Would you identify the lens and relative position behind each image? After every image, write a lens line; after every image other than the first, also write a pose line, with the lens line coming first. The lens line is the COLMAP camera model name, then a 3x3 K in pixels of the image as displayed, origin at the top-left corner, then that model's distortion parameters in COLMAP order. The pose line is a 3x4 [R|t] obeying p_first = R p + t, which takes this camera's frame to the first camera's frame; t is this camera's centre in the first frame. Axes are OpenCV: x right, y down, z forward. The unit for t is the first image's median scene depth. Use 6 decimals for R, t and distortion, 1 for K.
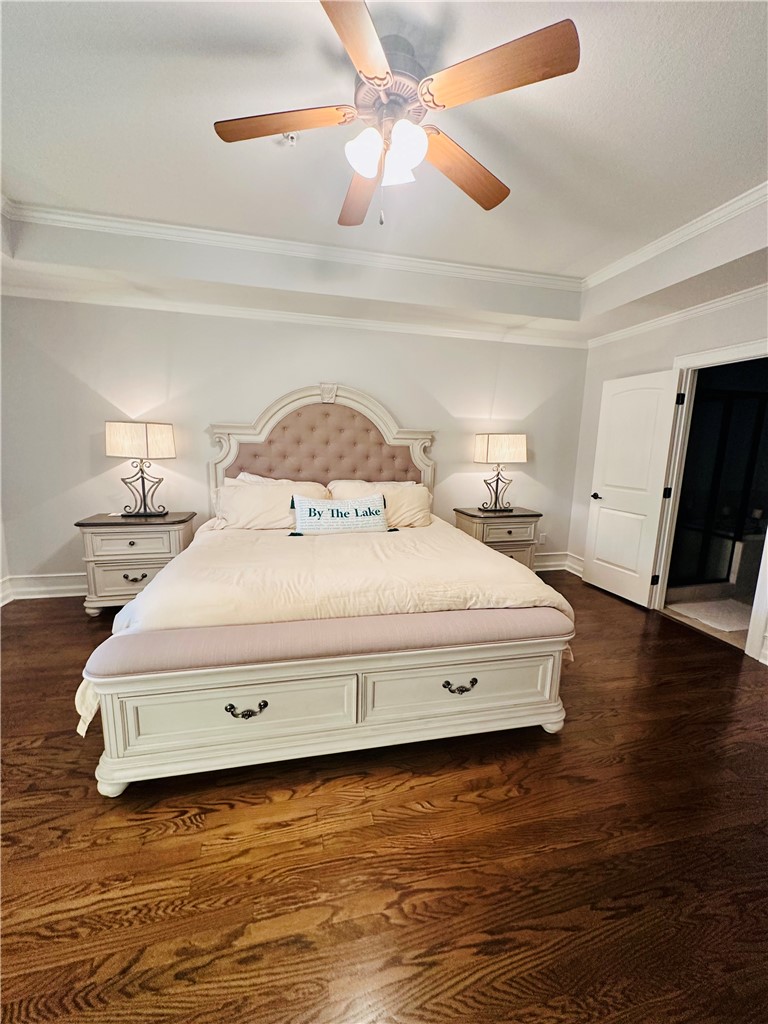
lens RADIAL K [[407.9, 0, 384.2], [0, 407.9, 510.5], [0, 0, 1]] dist [-0.002376, 0.000834]
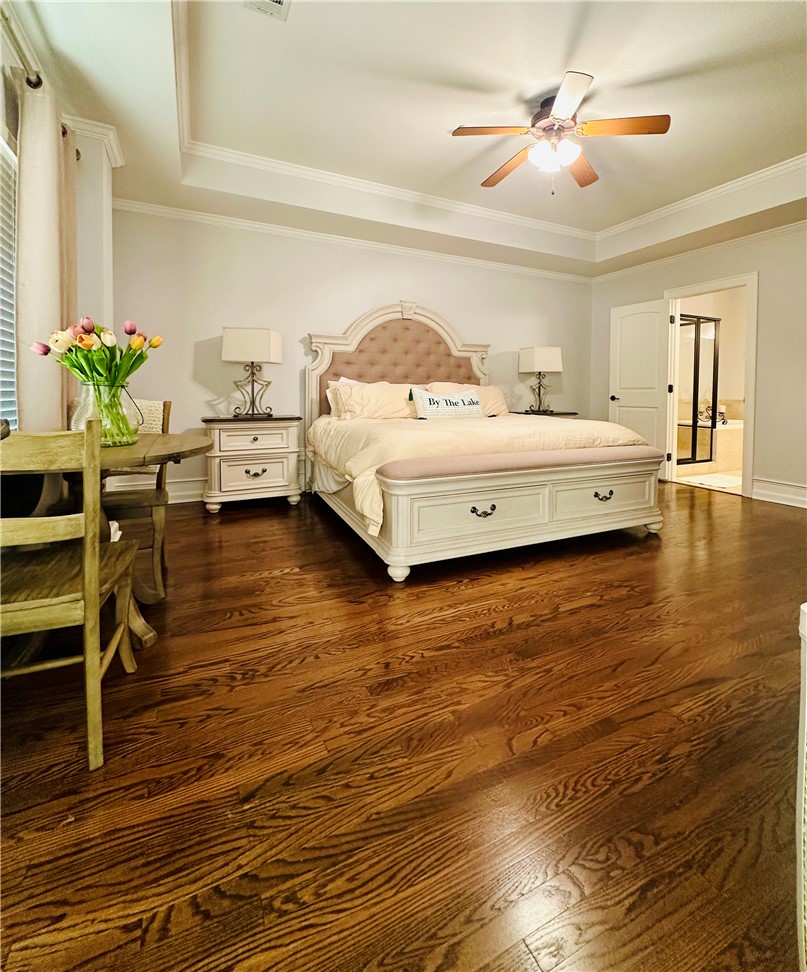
lens RADIAL K [[476.5, 0, 407.2], [0, 476.5, 411.0], [0, 0, 1]] dist [-0.000585, -0.000235]
pose [[0.971420, -0.021887, 0.236355, -0.560877], [0.052954, 0.990628, -0.125907, 0.198411], [-0.231384, 0.134824, 0.963475, -0.317443]]
